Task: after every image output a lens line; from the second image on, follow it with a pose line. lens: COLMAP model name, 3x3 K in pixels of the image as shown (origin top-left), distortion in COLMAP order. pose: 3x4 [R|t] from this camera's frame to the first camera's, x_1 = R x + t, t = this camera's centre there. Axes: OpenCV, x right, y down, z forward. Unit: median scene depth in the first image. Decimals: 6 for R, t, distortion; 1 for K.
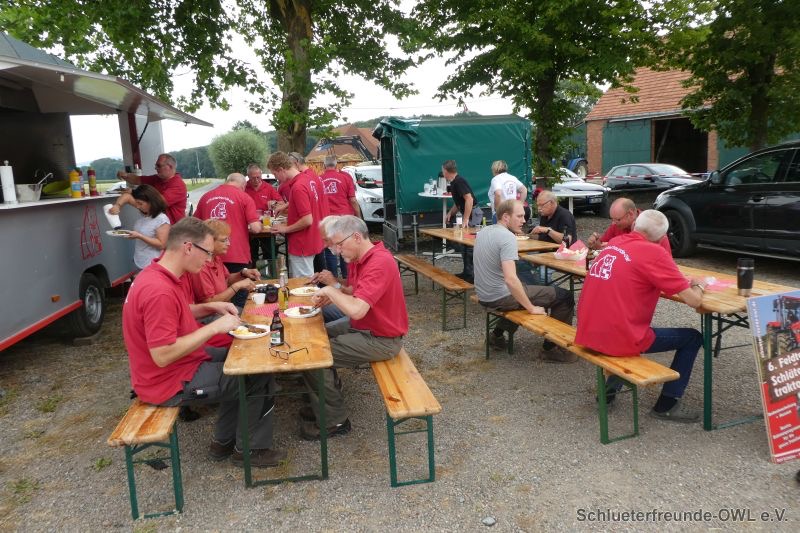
lens RADIAL K [[581.7, 0, 396.4], [0, 581.7, 265.6], [0, 0, 1]] dist [-0.031913, 0.011673]
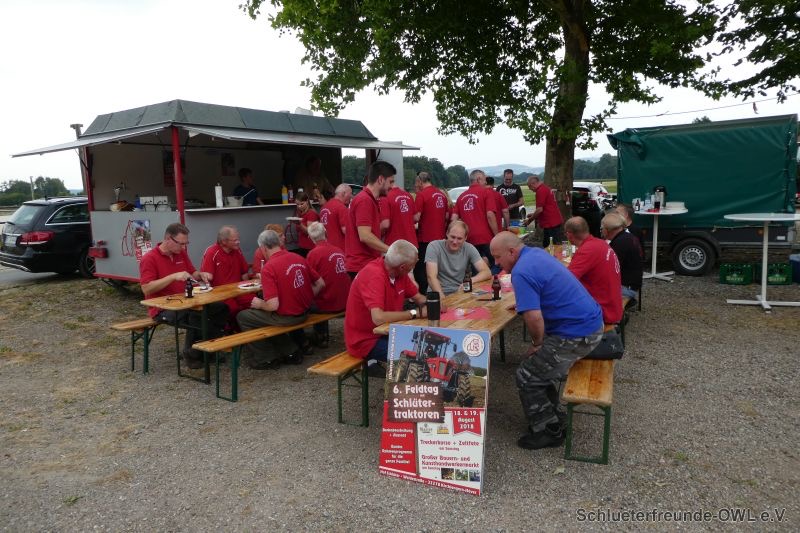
lens RADIAL K [[581.7, 0, 396.4], [0, 581.7, 265.6], [0, 0, 1]] dist [-0.031913, 0.011673]
pose [[0.685241, 0.112913, -0.719510, 1.402022], [-0.109234, 0.992668, 0.051749, -0.114715], [0.720078, 0.043134, 0.692551, 0.218456]]
